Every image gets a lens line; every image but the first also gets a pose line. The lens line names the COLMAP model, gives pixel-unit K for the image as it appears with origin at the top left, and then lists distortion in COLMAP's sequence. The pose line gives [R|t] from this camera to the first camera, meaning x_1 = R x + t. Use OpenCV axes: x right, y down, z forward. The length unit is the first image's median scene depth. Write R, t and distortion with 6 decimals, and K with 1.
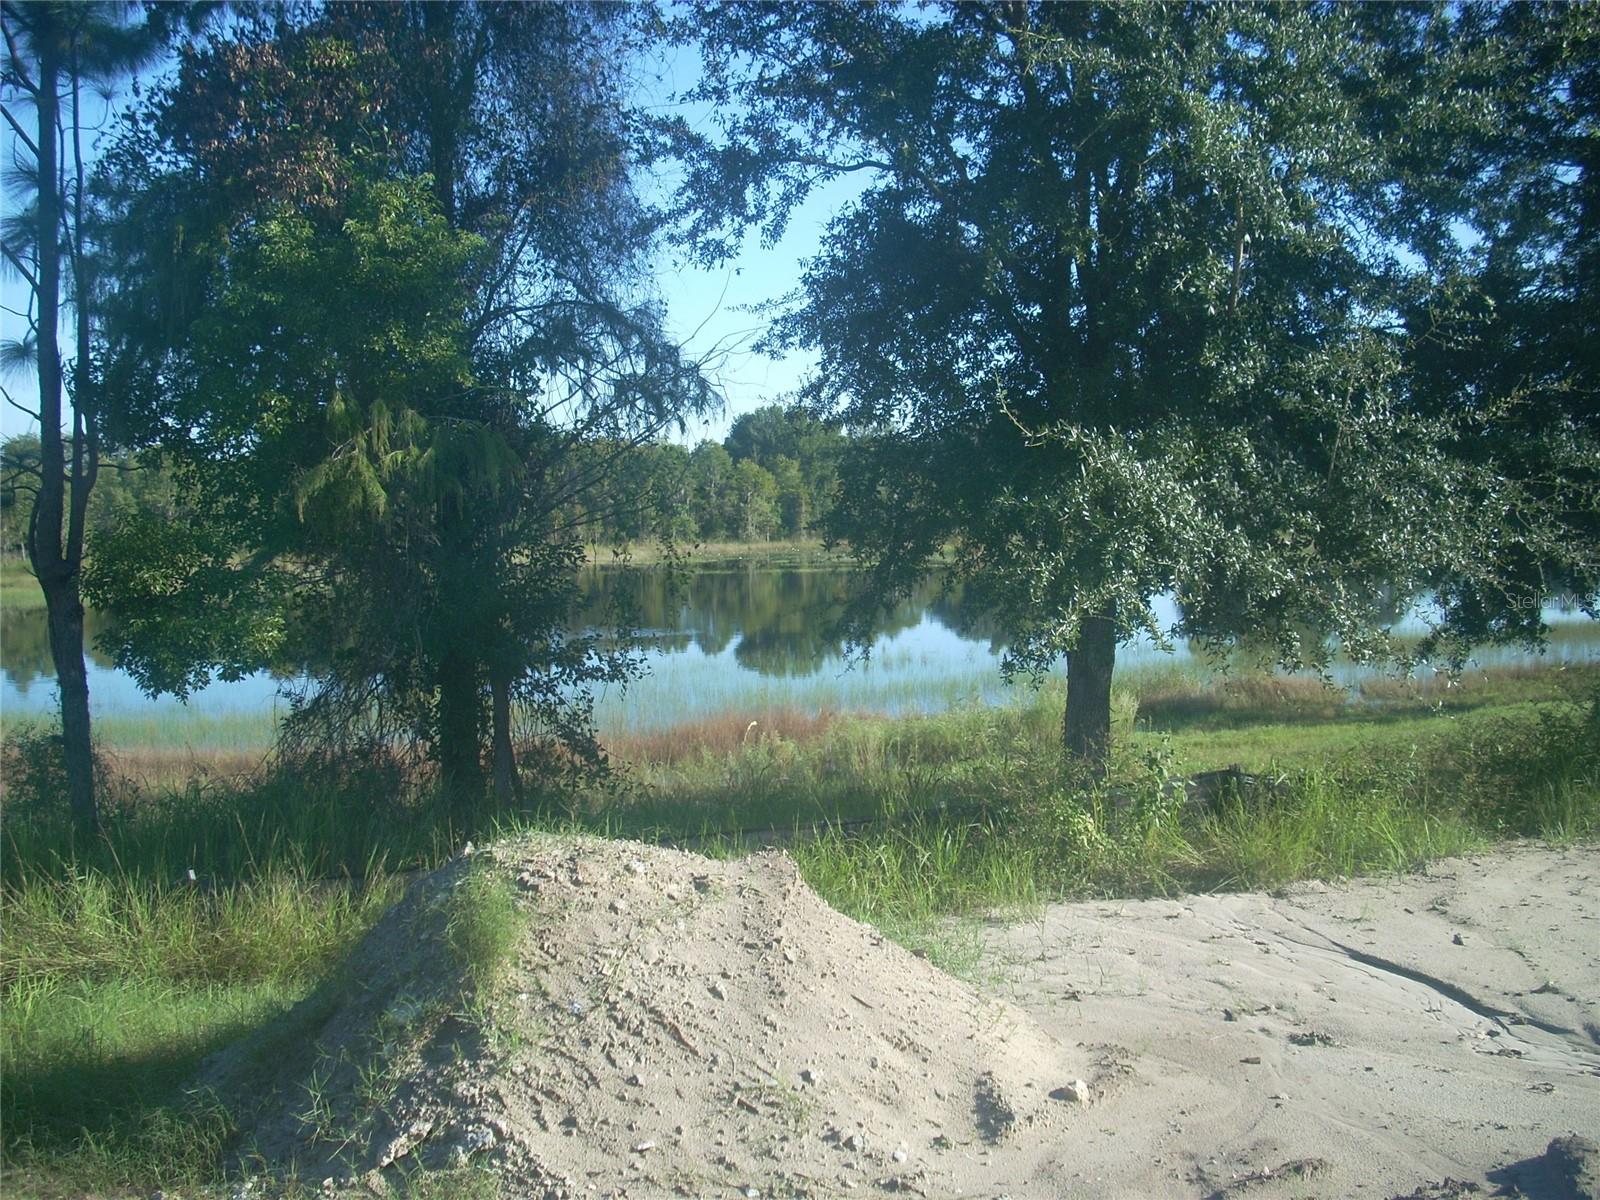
lens RADIAL K [[1725.0, 0, 800.6], [0, 1725.0, 600.4], [0, 0, 1]] dist [0.009830, 0.000000]
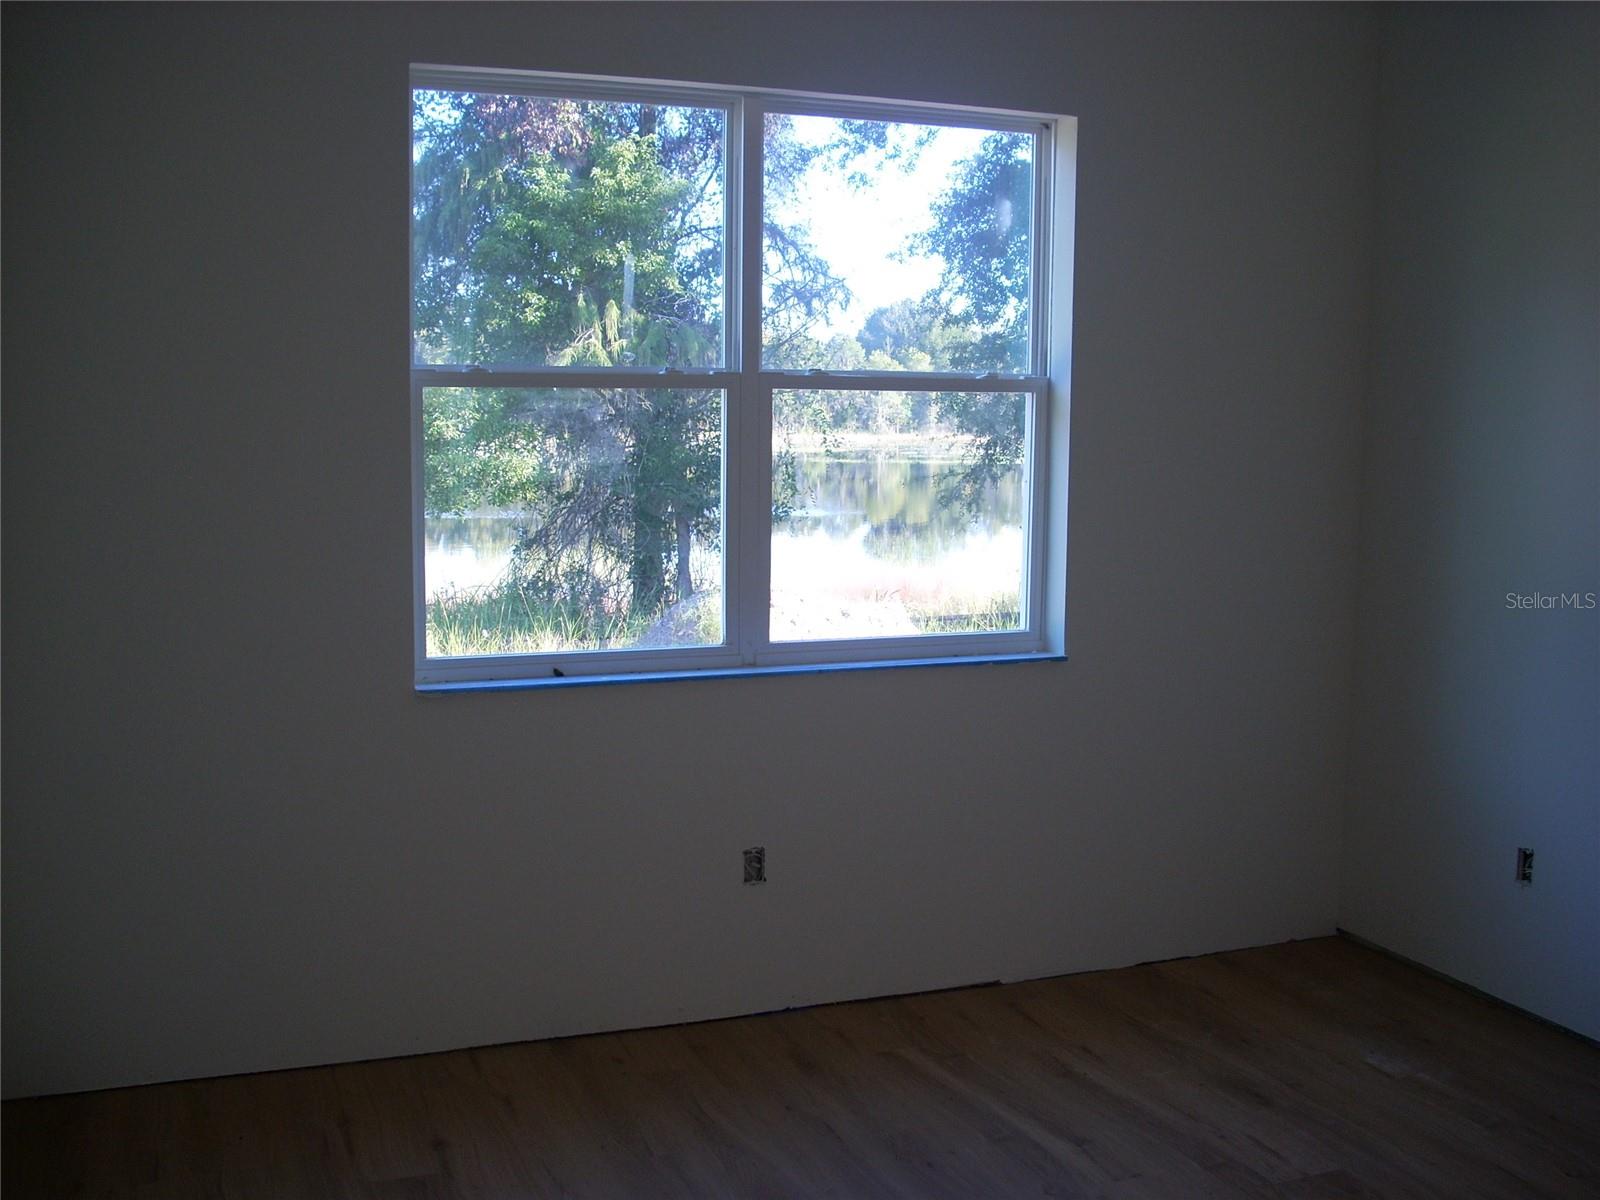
lens RADIAL K [[1725.0, 0, 799.0], [0, 1725.0, 599.4], [0, 0, 1]] dist [0.009830, 0.000000]
pose [[0.996804, 0.032595, -0.072928, 0.007873], [-0.028095, 0.997687, 0.061890, 0.023023], [0.074777, -0.059643, 0.995415, -0.271924]]
